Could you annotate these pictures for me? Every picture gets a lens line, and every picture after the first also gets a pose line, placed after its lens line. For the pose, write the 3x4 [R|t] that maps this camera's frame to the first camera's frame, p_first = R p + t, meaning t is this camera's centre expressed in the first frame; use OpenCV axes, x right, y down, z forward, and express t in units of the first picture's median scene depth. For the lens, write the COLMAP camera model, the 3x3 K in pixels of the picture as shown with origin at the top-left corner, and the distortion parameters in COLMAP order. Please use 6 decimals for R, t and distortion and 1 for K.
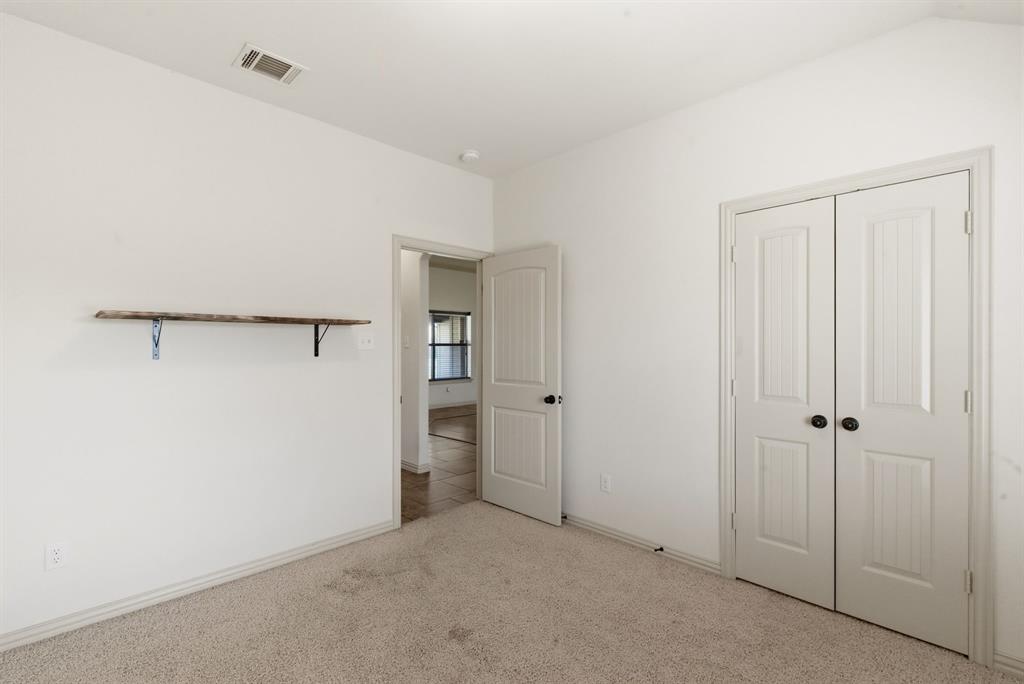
lens RADIAL K [[464.8, 0, 515.2], [0, 464.8, 346.2], [0, 0, 1]] dist [0.000346, -0.000159]
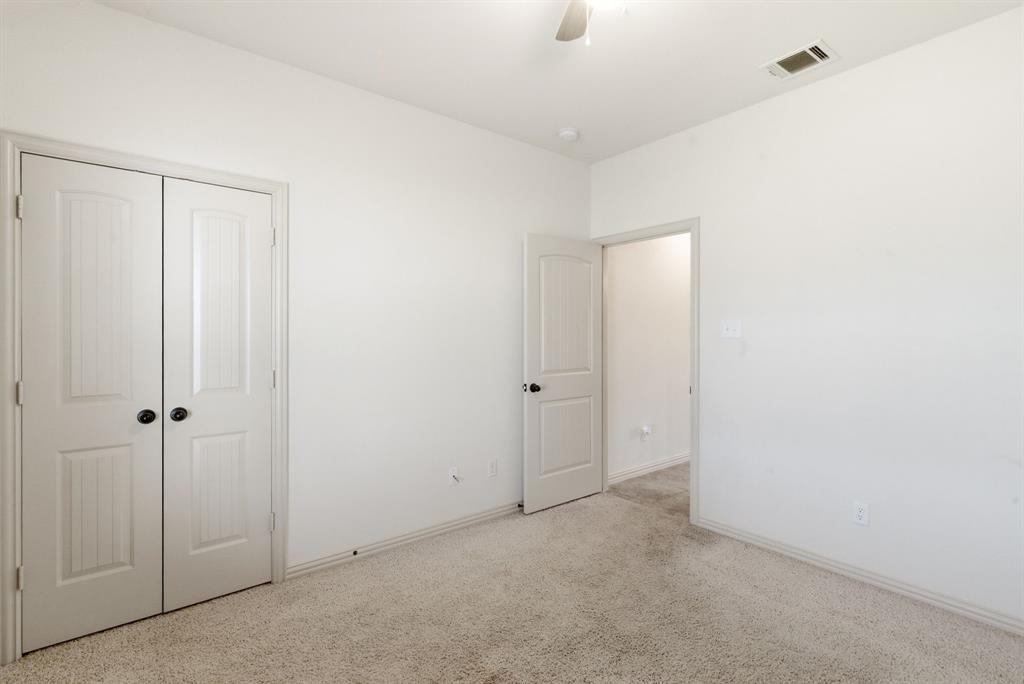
lens RADIAL K [[464.8, 0, 515.0], [0, 464.8, 338.1], [0, 0, 1]] dist [0.000346, -0.000159]
pose [[0.111969, -0.002441, 0.993709, -0.176986], [-0.003480, 0.999990, 0.002848, 0.000987], [-0.993706, -0.003777, 0.111960, 0.178989]]
